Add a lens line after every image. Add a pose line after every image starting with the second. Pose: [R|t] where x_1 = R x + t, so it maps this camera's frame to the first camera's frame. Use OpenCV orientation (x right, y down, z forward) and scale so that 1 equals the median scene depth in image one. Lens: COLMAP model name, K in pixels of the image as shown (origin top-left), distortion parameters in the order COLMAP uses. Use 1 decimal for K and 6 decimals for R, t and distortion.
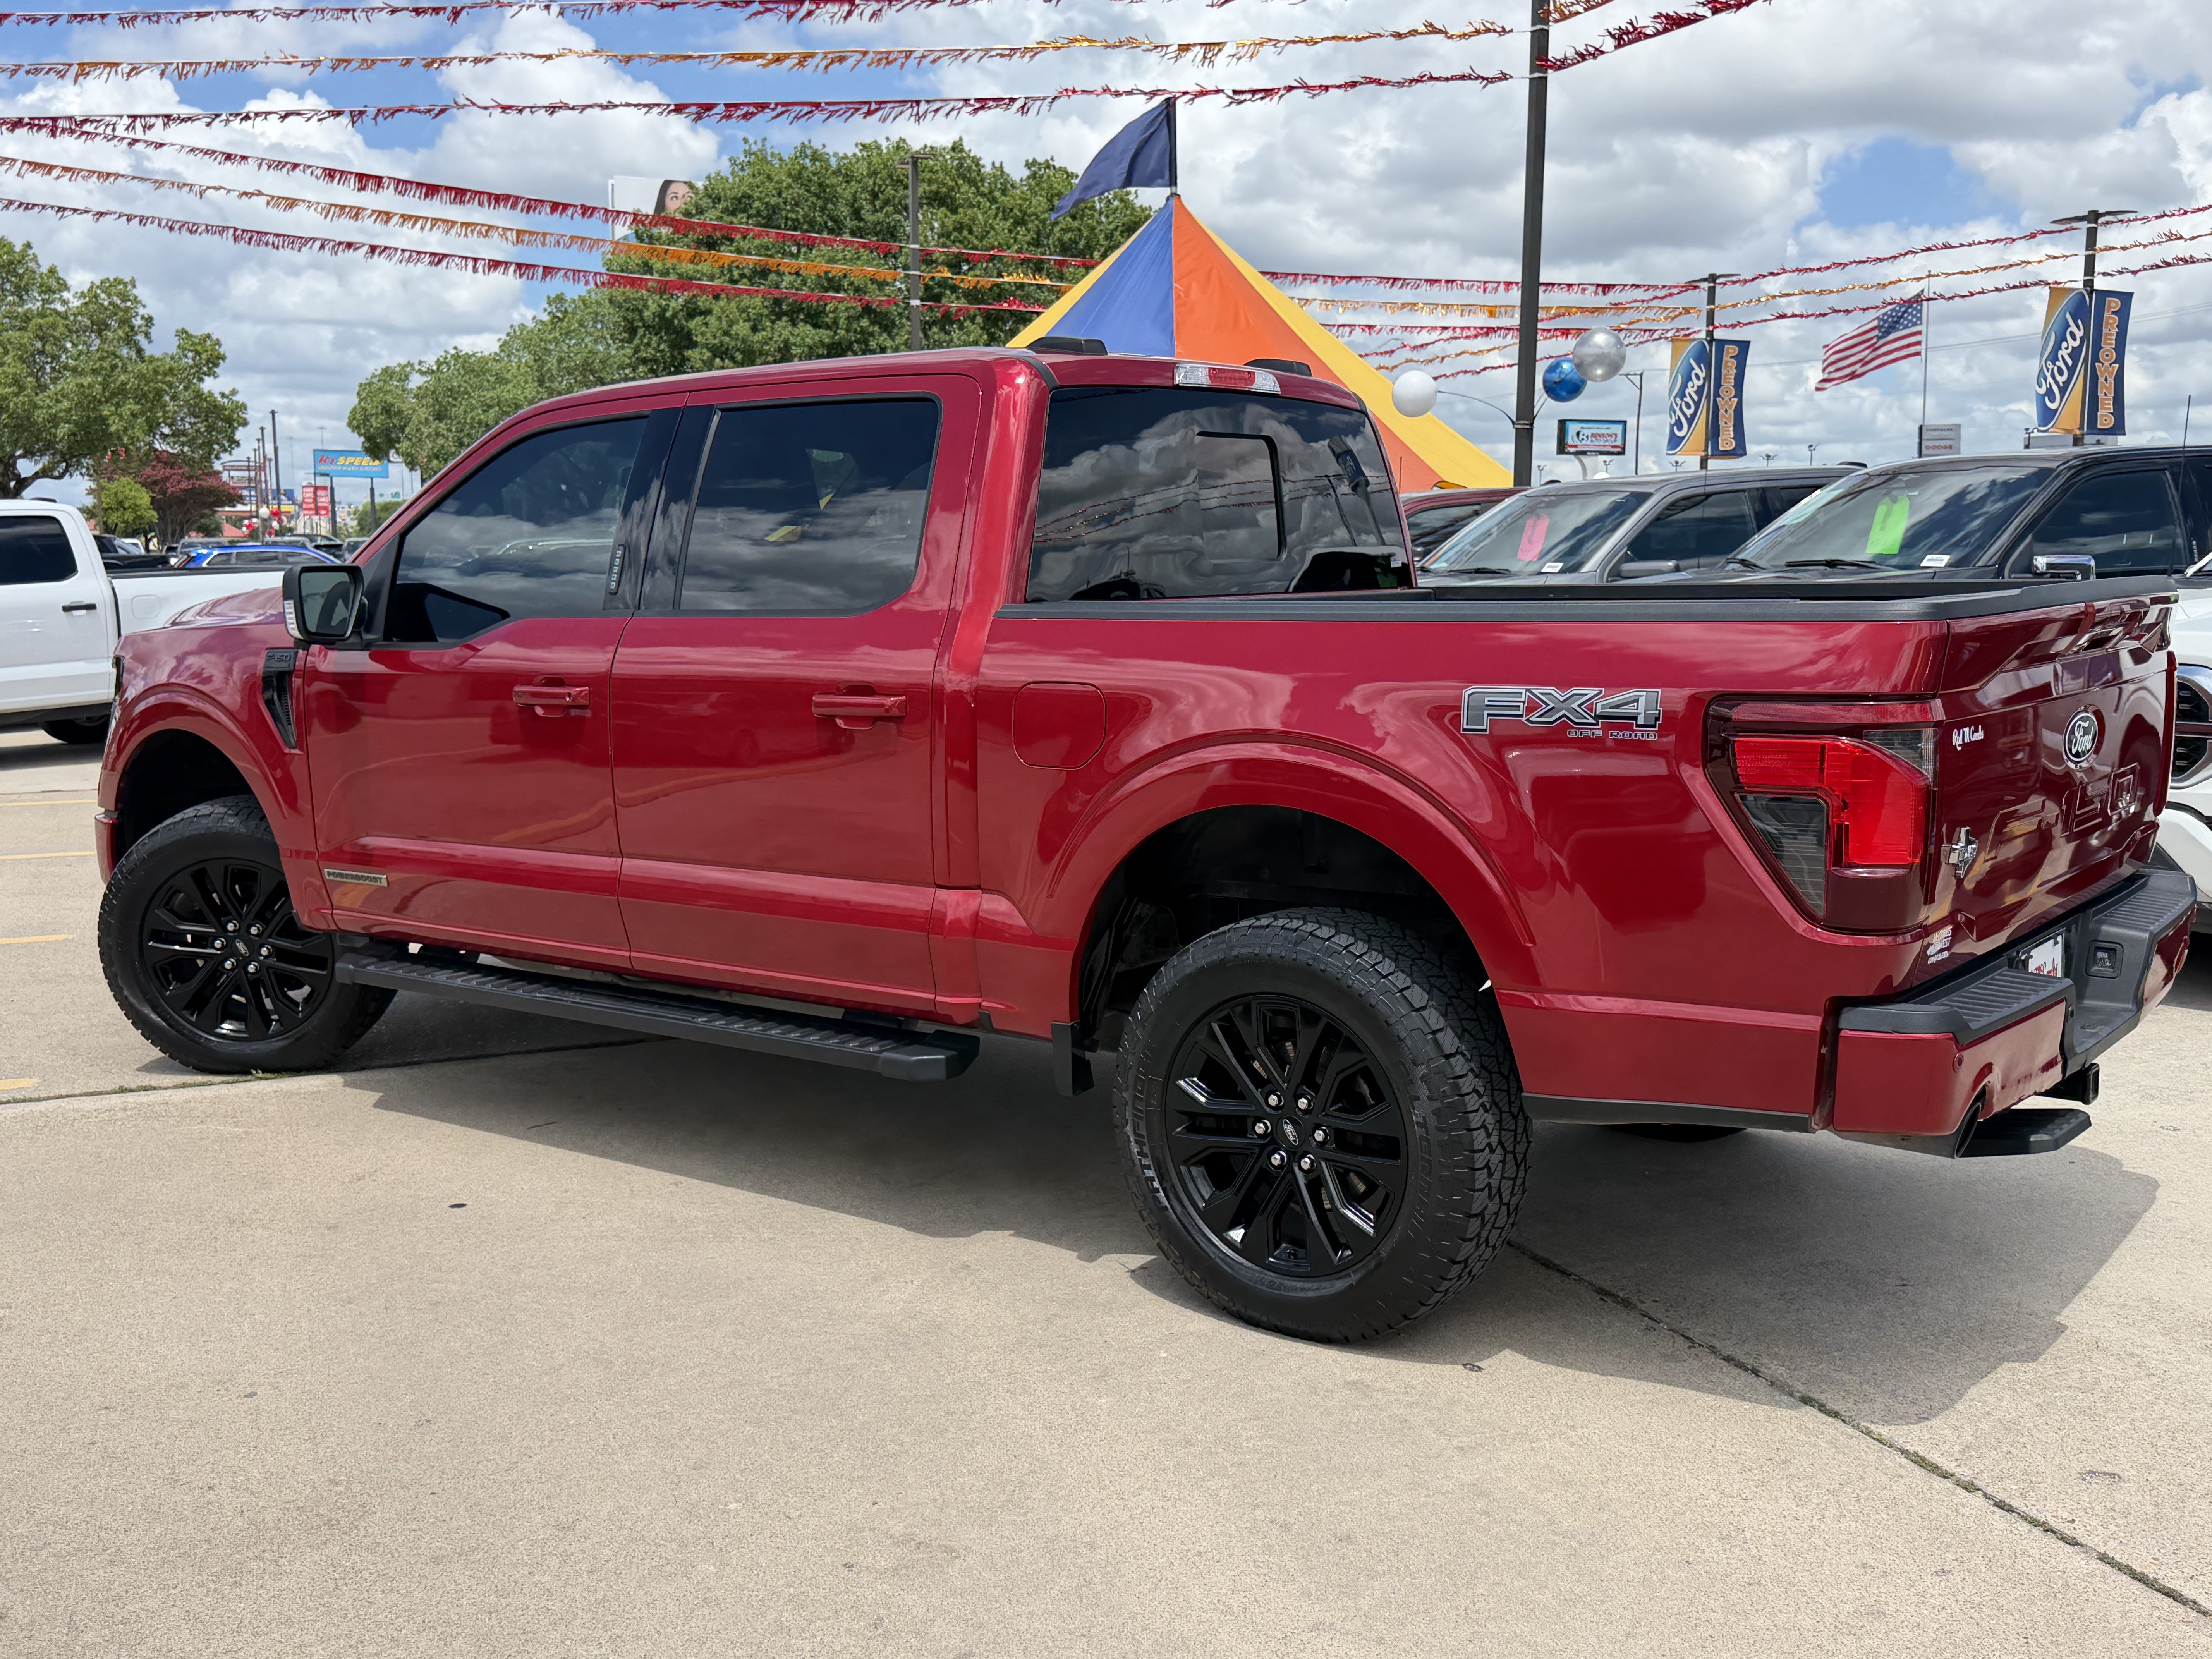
lens RADIAL K [[2231.5, 0, 1106.0], [0, 2231.5, 829.5], [0, 0, 1]] dist [0.263083, -0.631719]
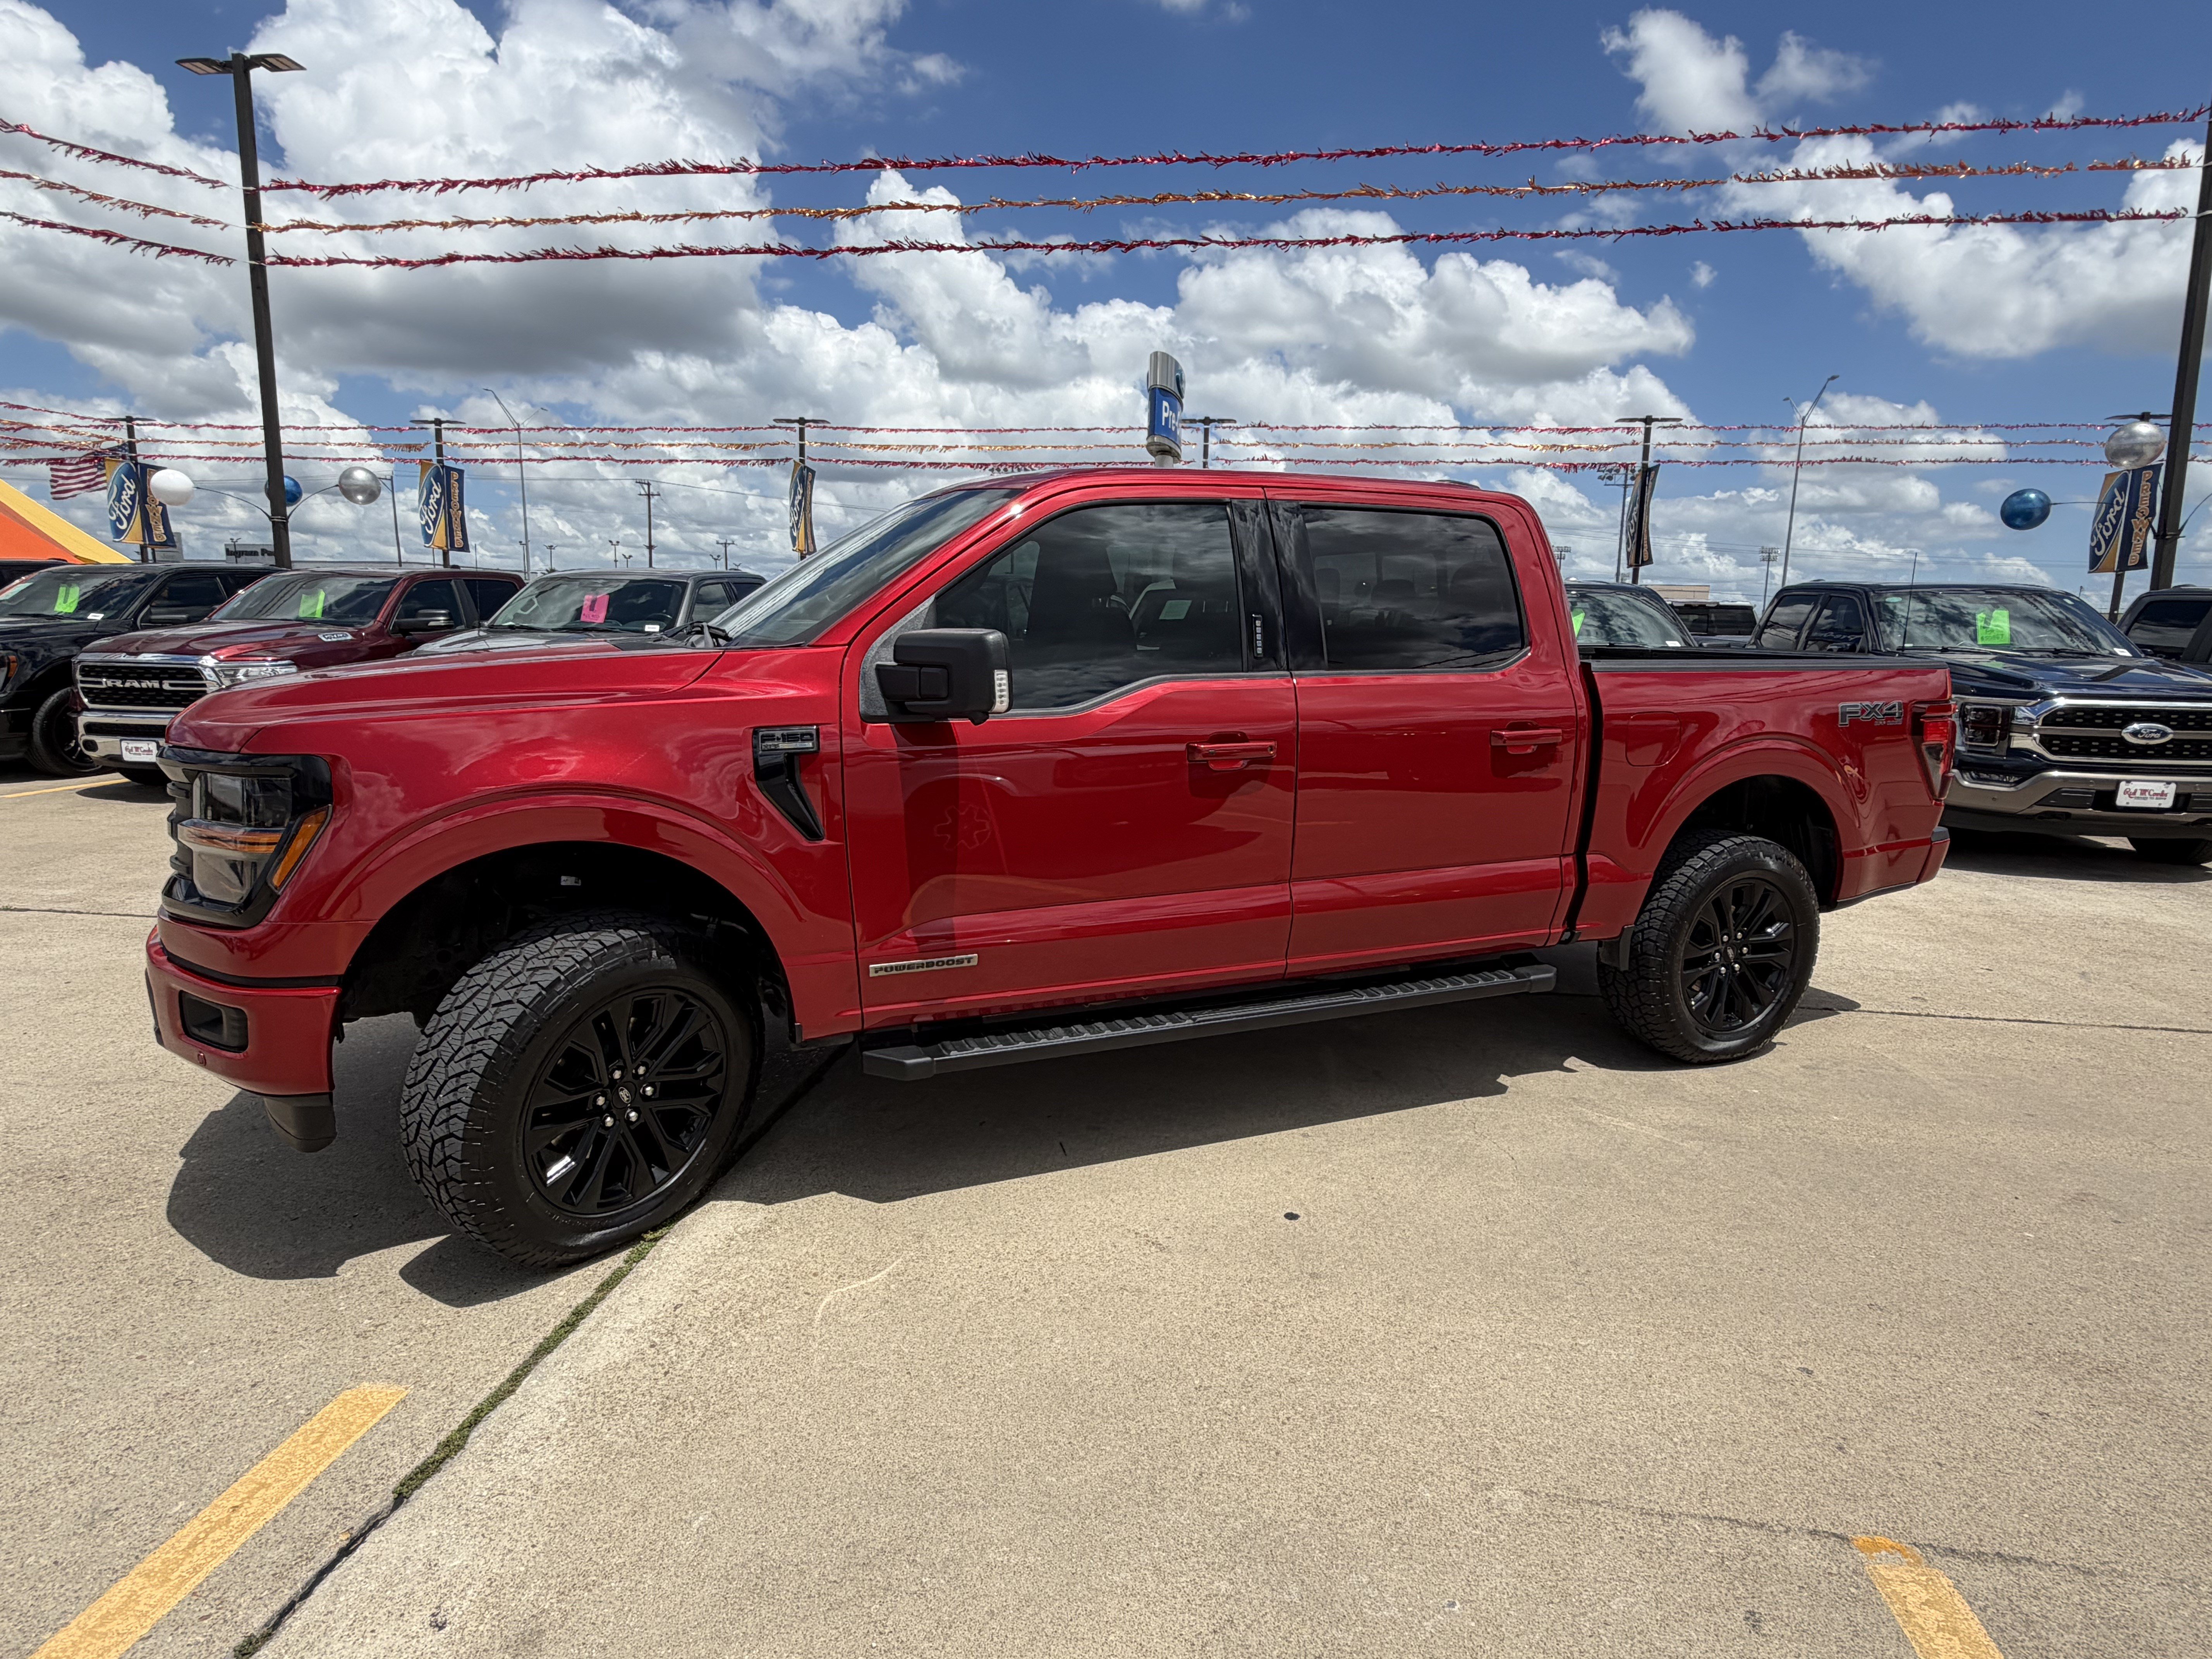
lens RADIAL K [[1167.5, 0, 1106.0], [0, 1167.5, 829.5], [0, 0, 1]] dist [0.000444, 0.015744]
pose [[0.507045, -0.143095, 0.849959, -0.281449], [0.092703, 0.989456, 0.111278, -0.033260], [-0.856920, 0.022371, 0.514964, 0.280077]]
